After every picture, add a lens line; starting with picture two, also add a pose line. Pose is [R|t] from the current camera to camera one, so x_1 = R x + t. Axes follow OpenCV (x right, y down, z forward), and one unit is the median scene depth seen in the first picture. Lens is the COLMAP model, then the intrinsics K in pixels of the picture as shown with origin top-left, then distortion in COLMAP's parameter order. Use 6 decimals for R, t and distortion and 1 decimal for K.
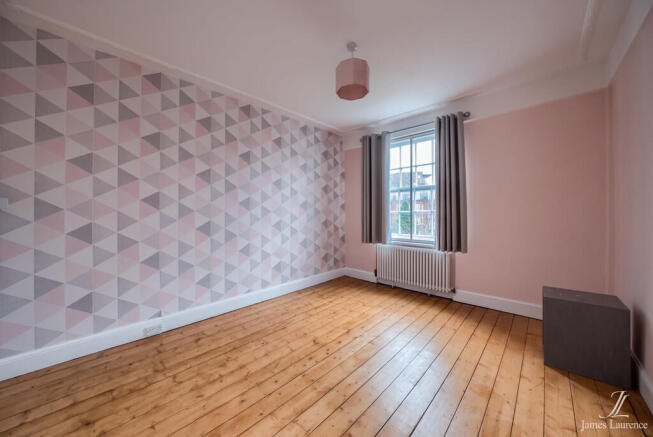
lens RADIAL K [[229.8, 0, 308.3], [0, 229.8, 212.4], [0, 0, 1]] dist [0.000171, 0.000025]
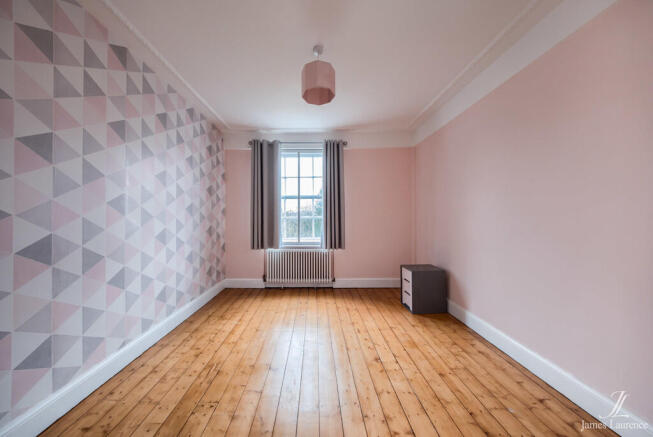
lens RADIAL K [[222.9, 0, 305.8], [0, 222.9, 217.2], [0, 0, 1]] dist [-0.000662, -0.000099]
pose [[0.723193, 0.002492, 0.690641, -0.282626], [-0.000242, 0.999994, -0.003354, -0.000804], [-0.690646, 0.002259, 0.723190, 0.193461]]
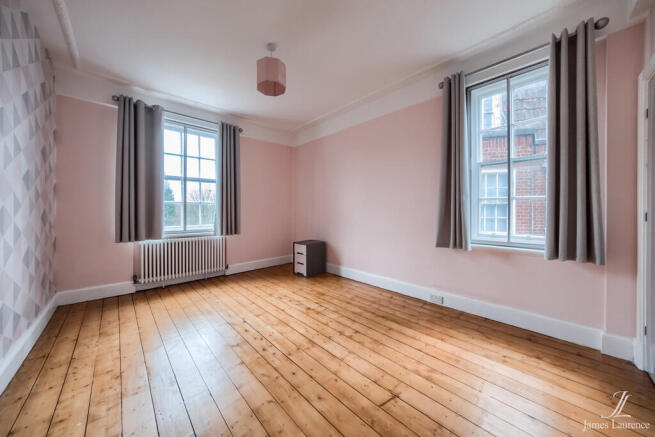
lens RADIAL K [[230.5, 0, 309.2], [0, 230.5, 212.4], [0, 0, 1]] dist [0.000171, 0.000025]
pose [[0.073195, 0.002759, 0.997314, -0.498212], [-0.002649, 0.999993, -0.002572, 0.042641], [-0.997314, -0.002454, 0.073202, 0.409284]]
